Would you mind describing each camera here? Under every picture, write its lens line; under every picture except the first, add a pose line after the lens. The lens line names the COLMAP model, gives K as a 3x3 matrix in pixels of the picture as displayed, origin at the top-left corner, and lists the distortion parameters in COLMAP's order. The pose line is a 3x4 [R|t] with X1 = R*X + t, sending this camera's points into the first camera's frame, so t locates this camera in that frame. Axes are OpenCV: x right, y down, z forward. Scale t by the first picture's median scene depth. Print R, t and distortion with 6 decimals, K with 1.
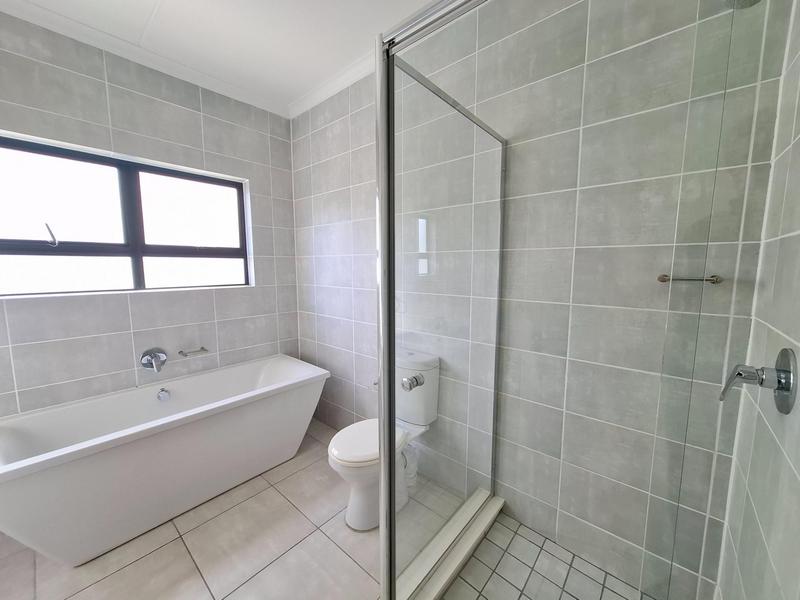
lens RADIAL K [[315.1, 0, 398.9], [0, 315.1, 300.4], [0, 0, 1]] dist [-0.002237, -0.000277]
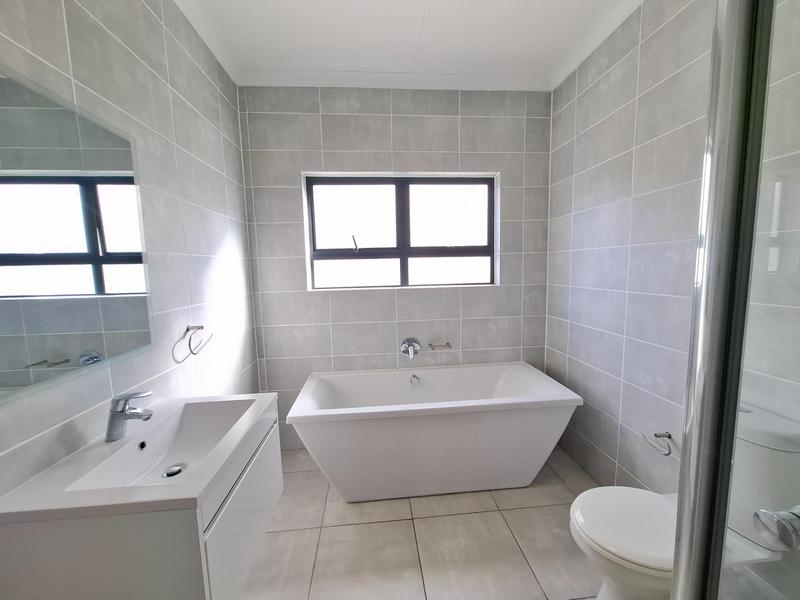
lens RADIAL K [[315.1, 0, 399.1], [0, 315.1, 301.5], [0, 0, 1]] dist [-0.002237, -0.000277]
pose [[0.718807, 0.057490, -0.692828, -0.023310], [-0.054874, 0.998157, 0.025894, -0.006494], [0.693040, 0.019405, 0.720638, 0.136240]]
